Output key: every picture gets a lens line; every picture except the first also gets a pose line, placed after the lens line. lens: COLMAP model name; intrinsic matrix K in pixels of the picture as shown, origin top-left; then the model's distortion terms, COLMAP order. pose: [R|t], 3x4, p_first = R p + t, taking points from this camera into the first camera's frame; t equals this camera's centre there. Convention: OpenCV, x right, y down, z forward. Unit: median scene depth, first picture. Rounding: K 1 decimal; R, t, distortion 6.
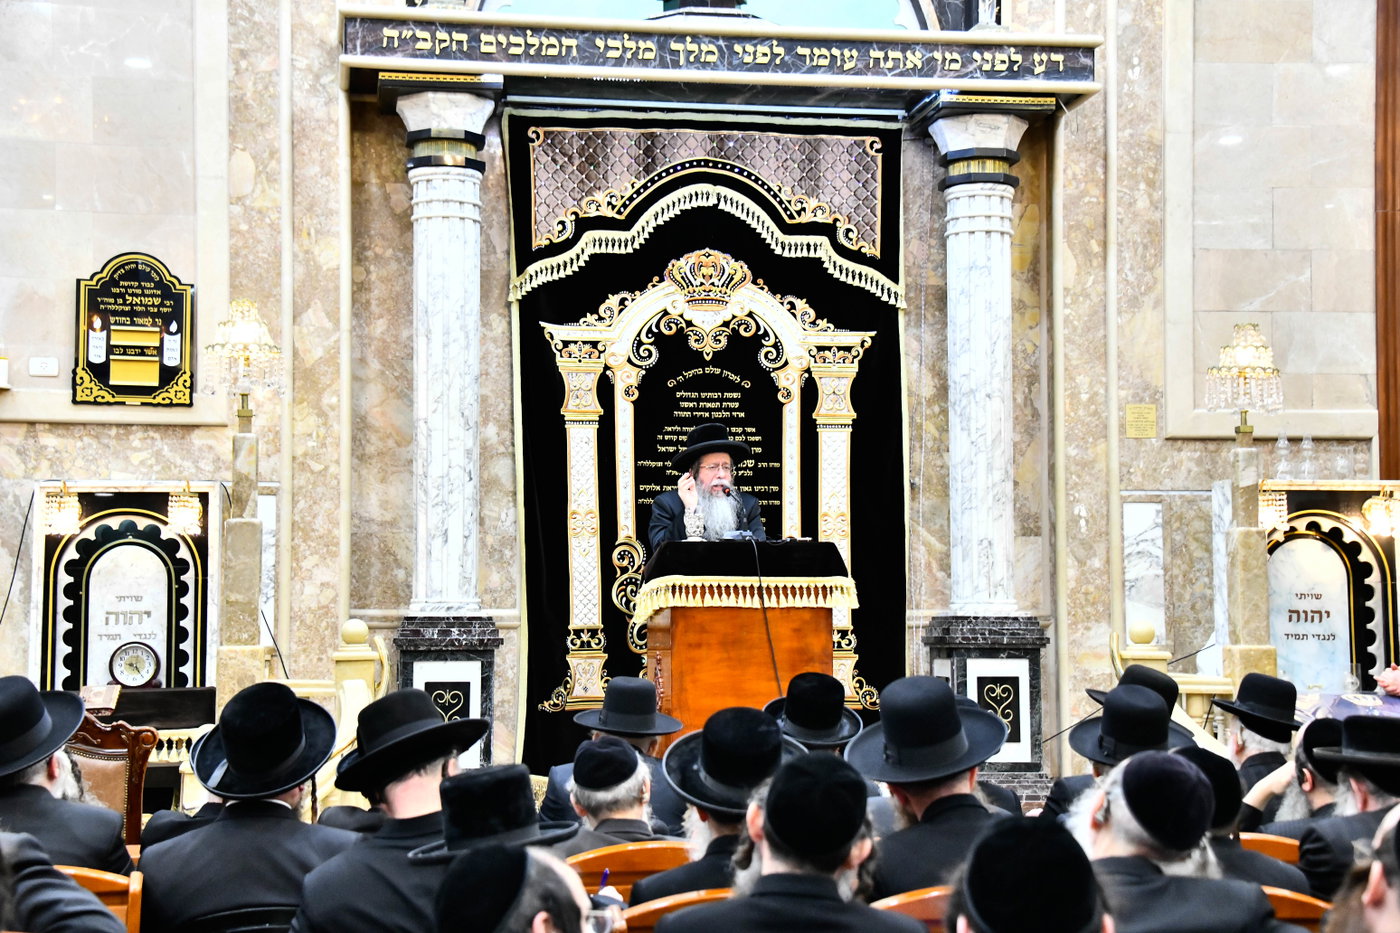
lens RADIAL K [[2227.1, 0, 696.3], [0, 2227.1, 459.7], [0, 0, 1]] dist [0.316633, 0.021398]
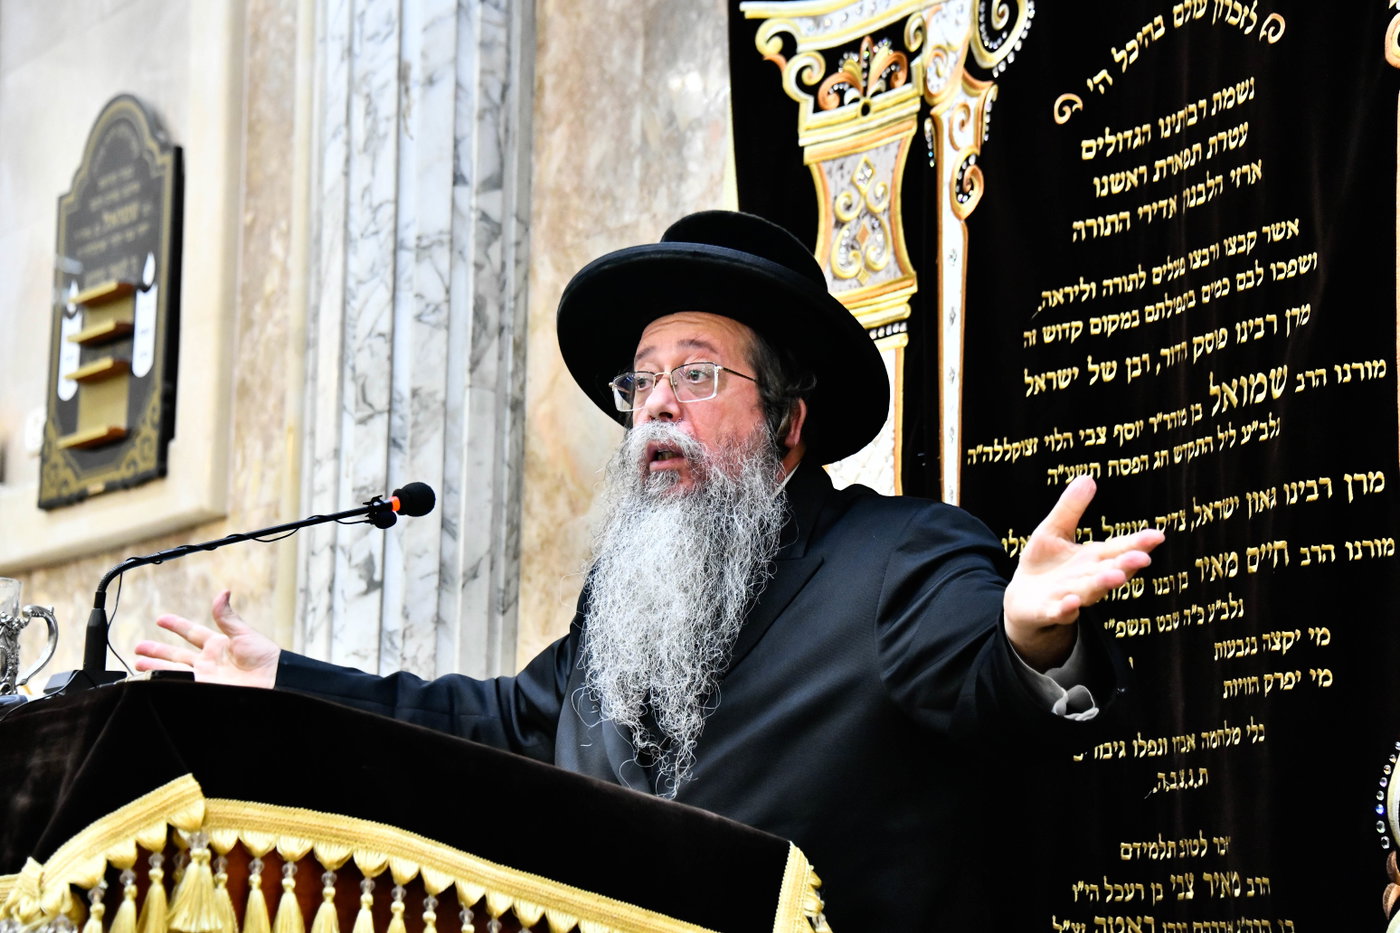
lens RADIAL K [[3638.1, 0, 698.6], [0, 3638.1, 464.8], [0, 0, 1]] dist [0.792036, 1.336964]
pose [[0.369915, -0.144609, -0.917742, 0.336551], [0.042638, 0.989414, -0.138716, 0.057808], [0.928087, 0.012183, 0.372165, 0.814036]]
